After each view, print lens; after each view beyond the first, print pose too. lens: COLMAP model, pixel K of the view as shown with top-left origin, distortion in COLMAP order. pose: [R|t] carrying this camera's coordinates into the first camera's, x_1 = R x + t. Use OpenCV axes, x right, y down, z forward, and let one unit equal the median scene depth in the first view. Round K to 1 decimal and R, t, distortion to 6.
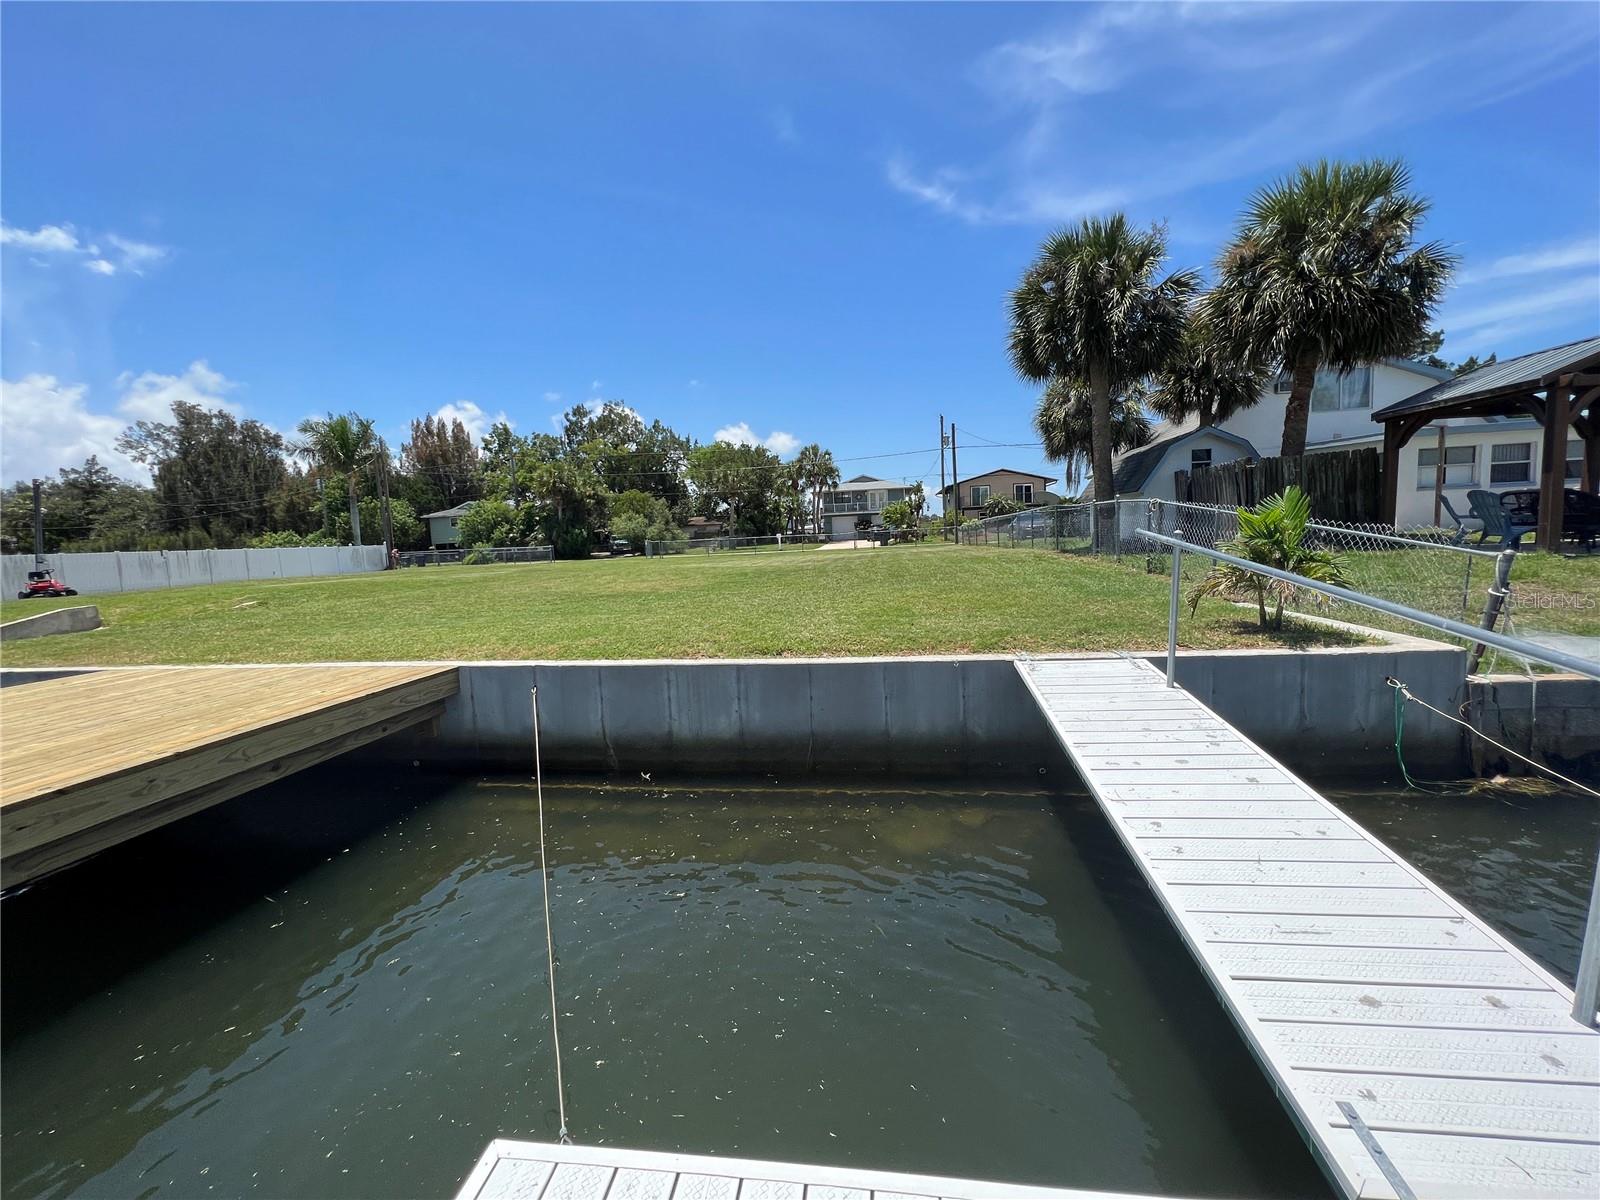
lens RADIAL K [[646.2, 0, 800.0], [0, 646.2, 600.0], [0, 0, 1]] dist [0.000976, 0.000563]
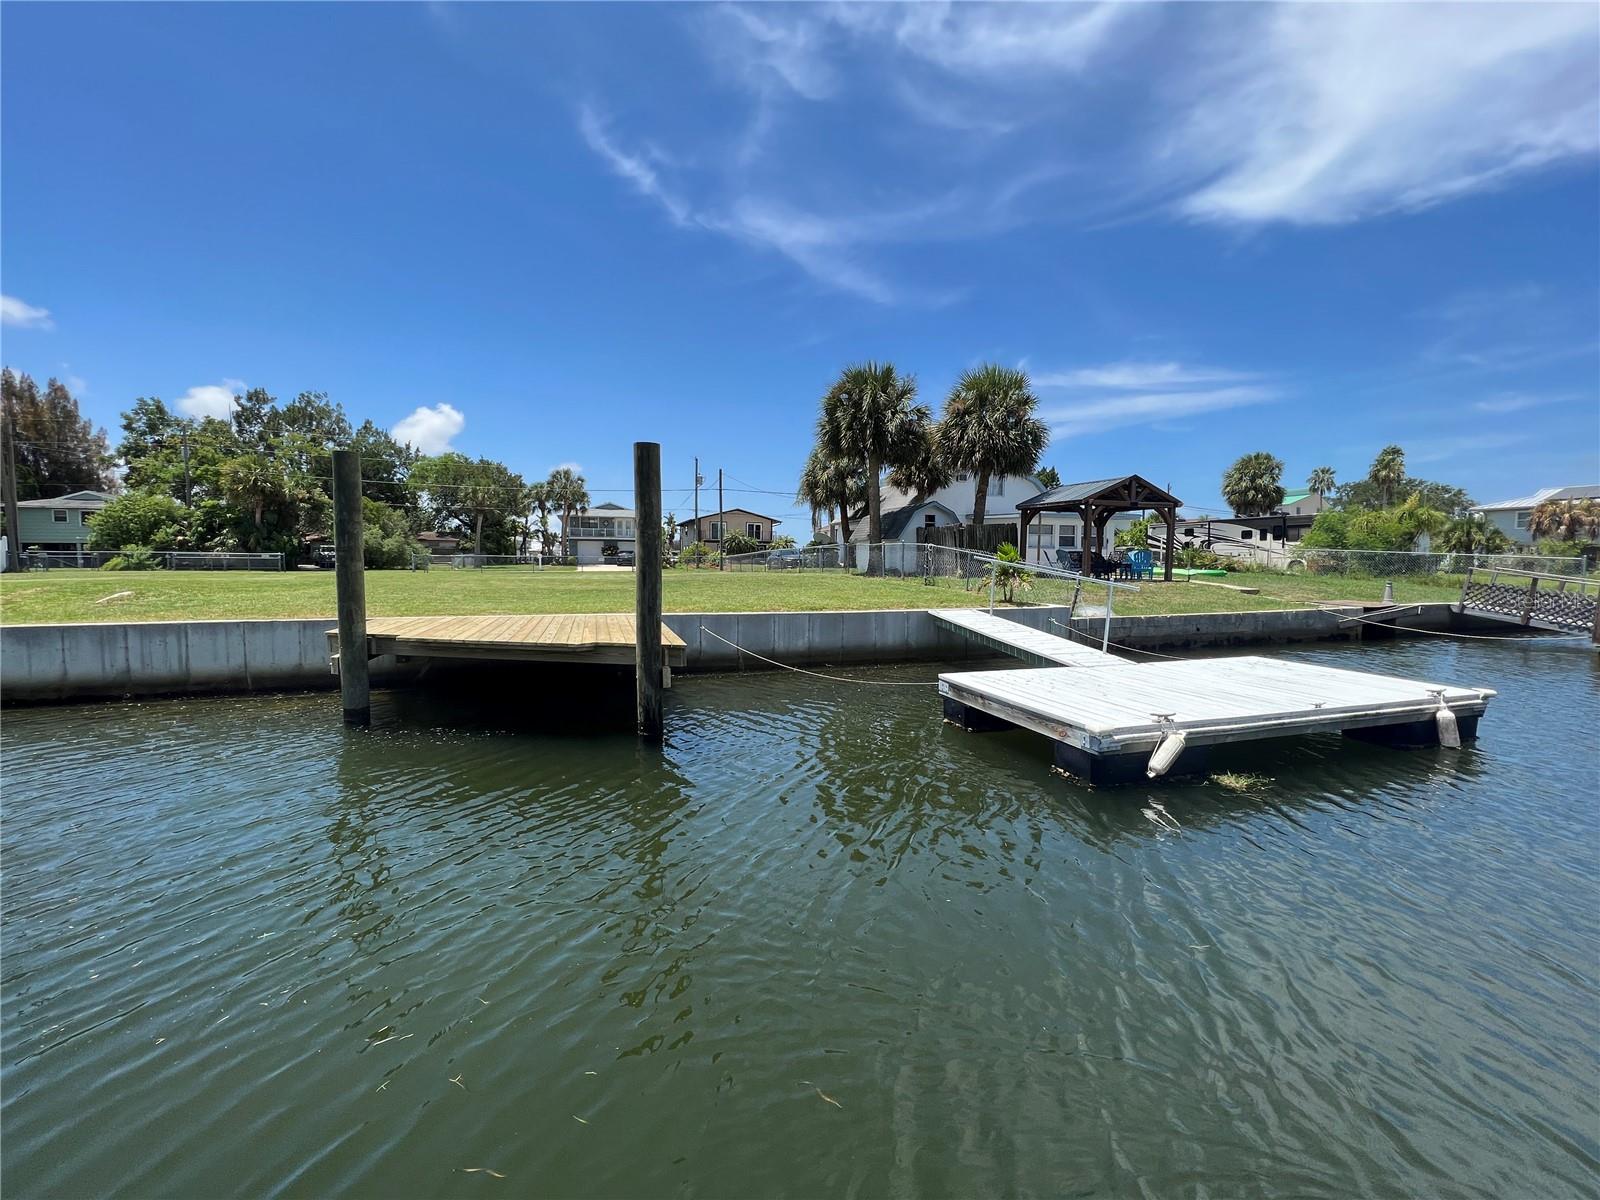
lens RADIAL K [[646.2, 0, 800.0], [0, 646.2, 600.0], [0, 0, 1]] dist [0.000976, 0.000563]
pose [[0.899609, 0.024676, 0.435999, -0.097220], [-0.003974, 0.998824, -0.048329, 0.015169], [-0.436679, 0.041744, 0.898648, -0.077800]]
